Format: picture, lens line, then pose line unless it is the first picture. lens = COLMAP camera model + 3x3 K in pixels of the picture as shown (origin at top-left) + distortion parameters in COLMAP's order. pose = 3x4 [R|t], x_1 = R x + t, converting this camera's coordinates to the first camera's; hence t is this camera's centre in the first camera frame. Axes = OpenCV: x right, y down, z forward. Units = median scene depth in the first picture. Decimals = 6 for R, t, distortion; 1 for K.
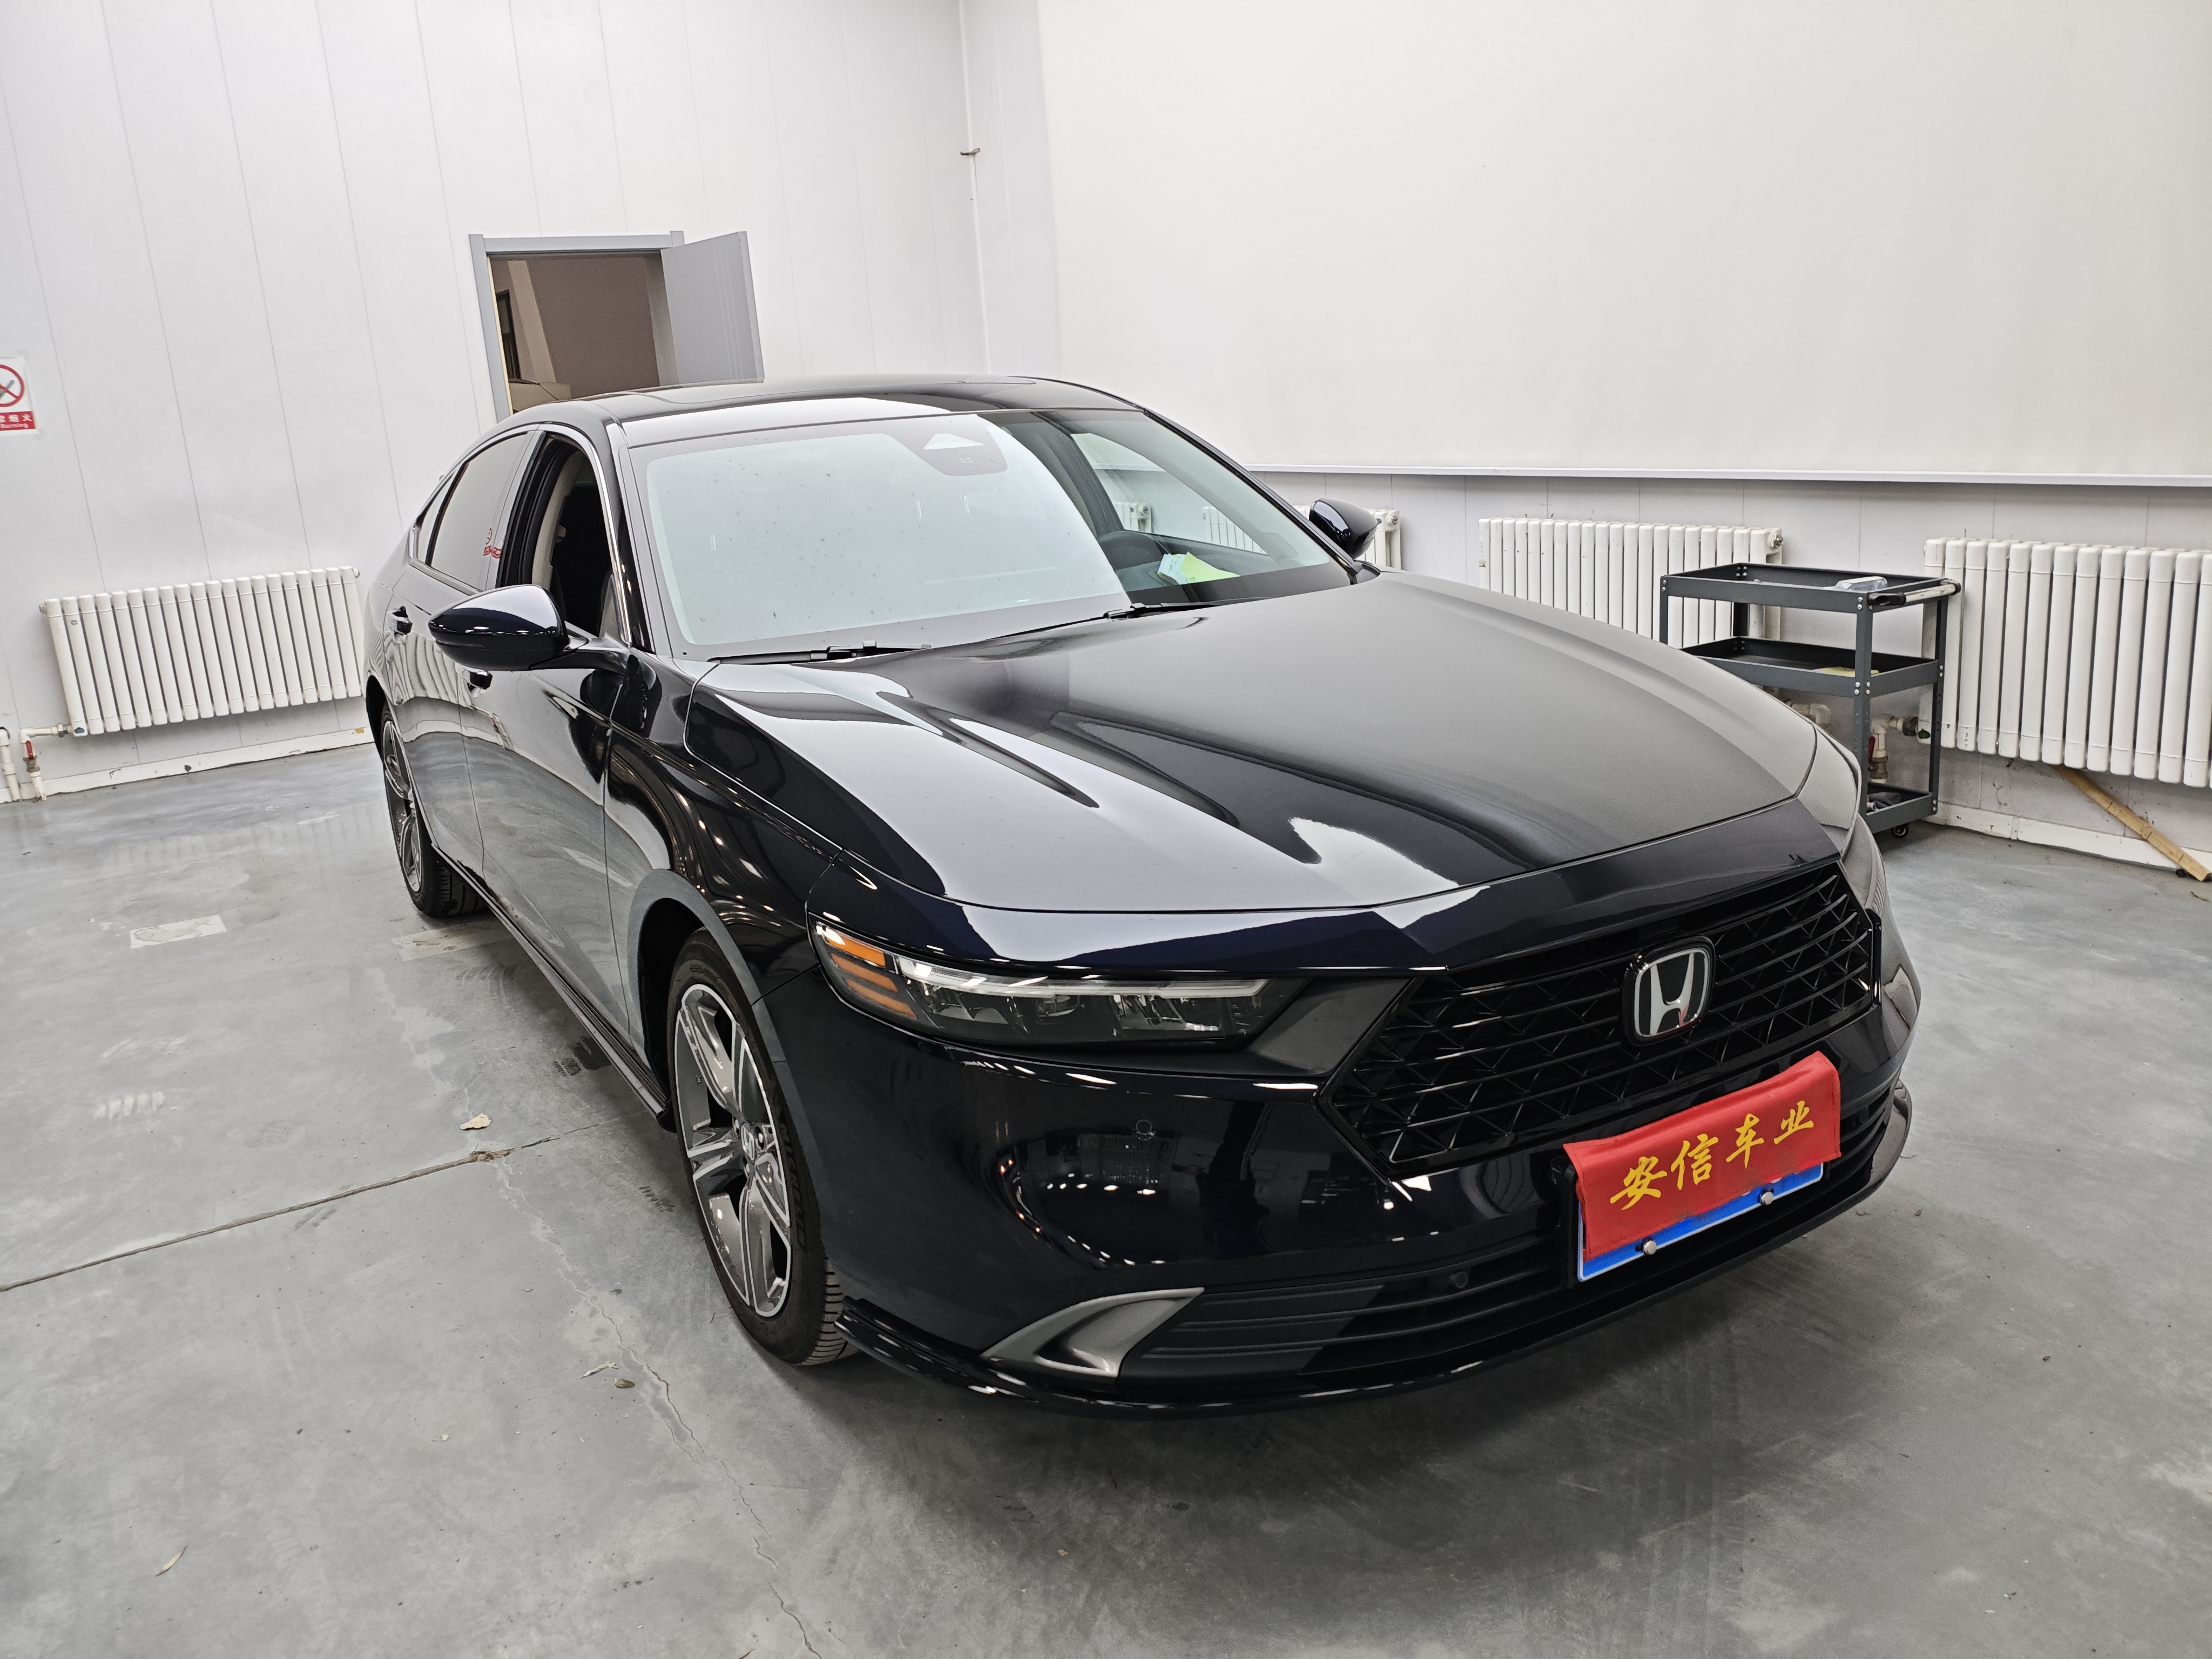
lens RADIAL K [[1745.3, 0, 1118.8], [0, 1745.3, 795.0], [0, 0, 1]] dist [-0.008906, -0.002526]
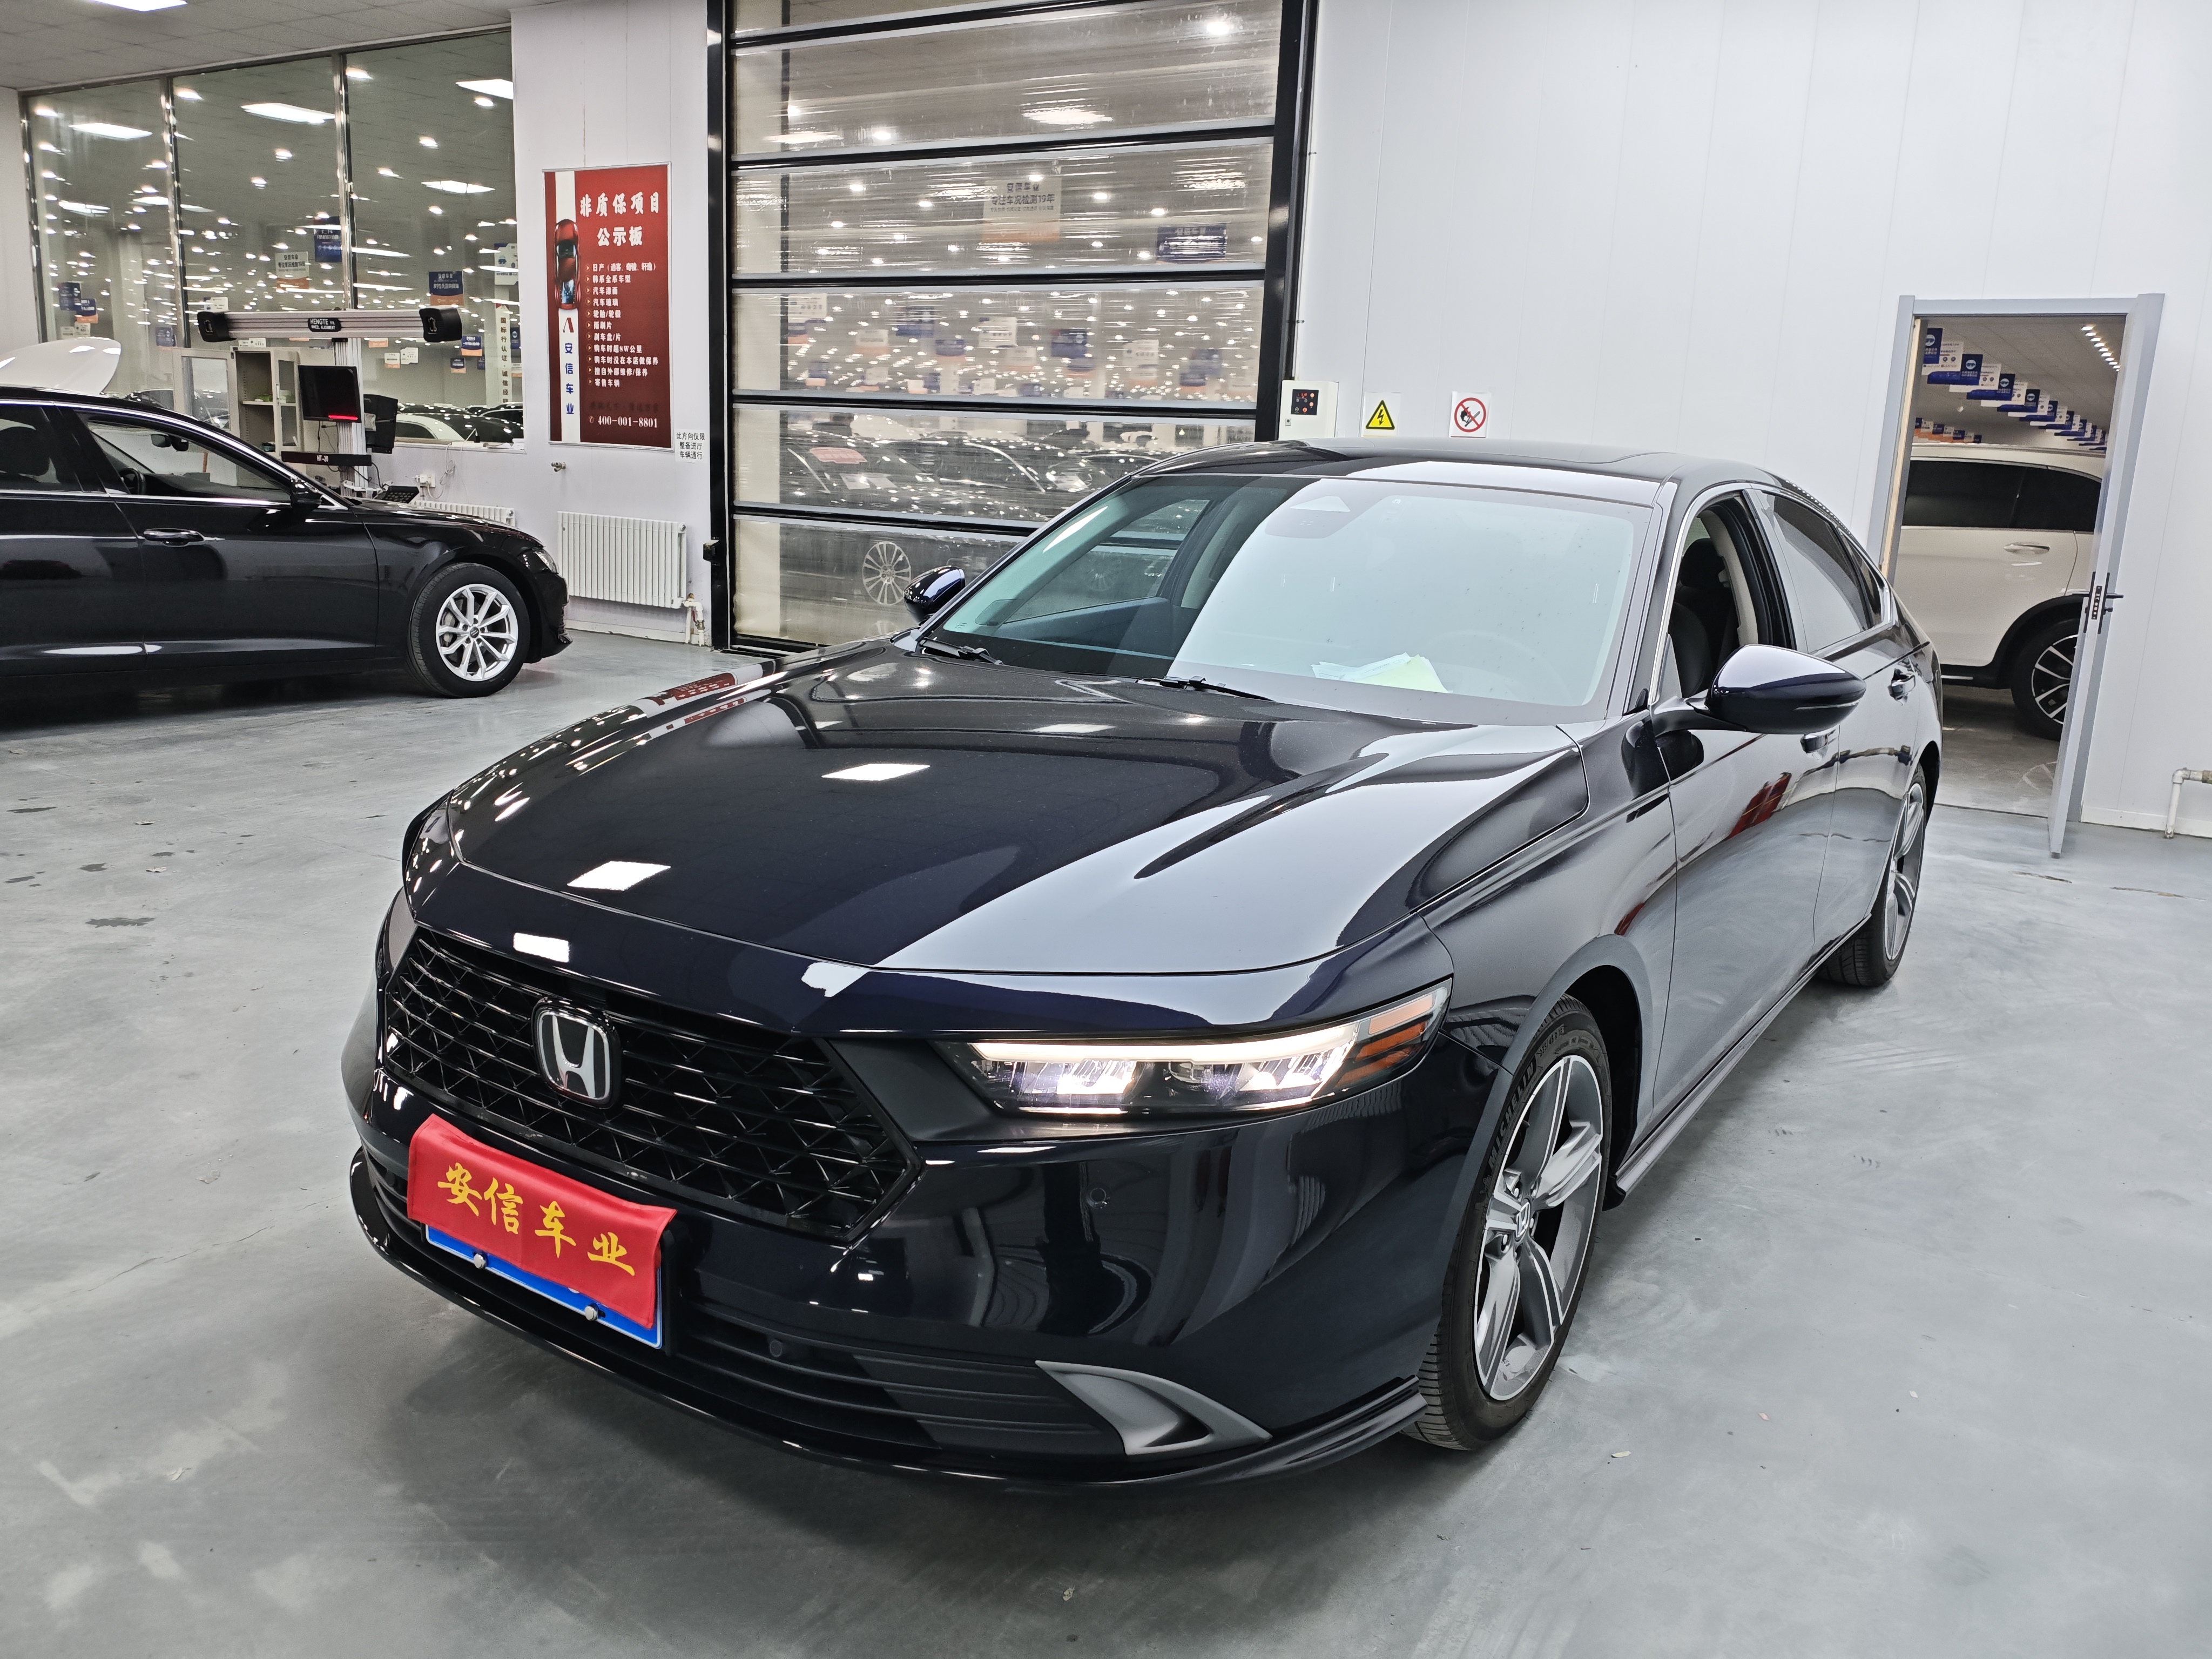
lens RADIAL K [[1745.3, 0, 1118.8], [0, 1745.3, 795.0], [0, 0, 1]] dist [-0.008906, -0.002526]
pose [[0.410887, 0.249120, -0.876990, 1.285071], [-0.275084, 0.950986, 0.141258, -0.256736], [0.869196, 0.183205, 0.459277, 0.782373]]
